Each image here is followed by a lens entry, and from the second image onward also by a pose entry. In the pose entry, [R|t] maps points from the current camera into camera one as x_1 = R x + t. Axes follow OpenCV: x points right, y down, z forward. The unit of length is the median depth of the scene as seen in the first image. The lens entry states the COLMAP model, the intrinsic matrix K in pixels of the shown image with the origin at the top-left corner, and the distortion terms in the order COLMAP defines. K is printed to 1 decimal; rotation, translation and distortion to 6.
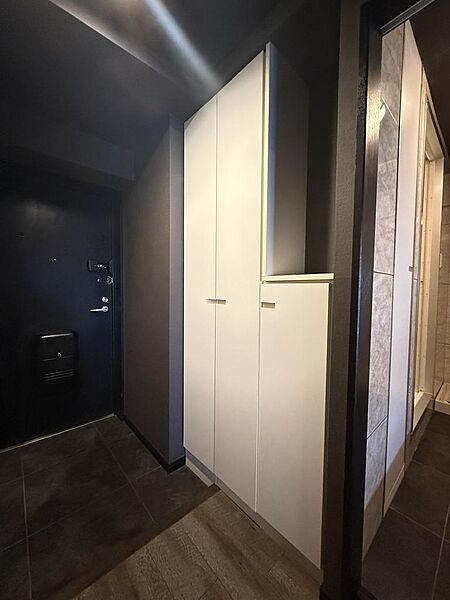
lens RADIAL K [[240.4, 0, 228.3], [0, 240.4, 298.9], [0, 0, 1]] dist [-0.001782, 0.000247]
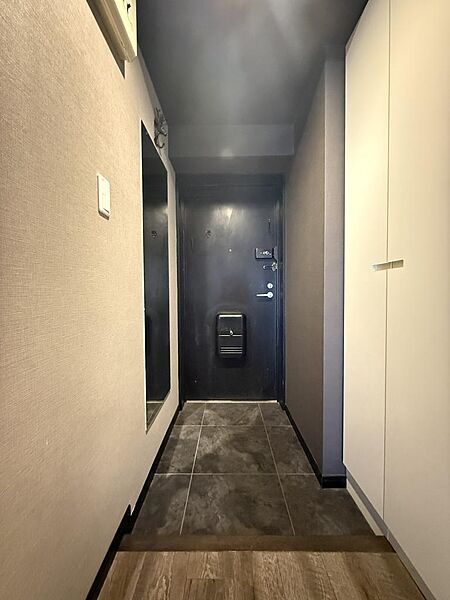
lens RADIAL K [[240.4, 0, 225.1], [0, 240.4, 300.4], [0, 0, 1]] dist [-0.001782, 0.000247]
pose [[0.730125, 0.010237, -0.683237, 0.062183], [-0.018076, 0.999827, -0.004336, 0.096273], [0.683074, 0.015516, 0.730184, 0.162469]]
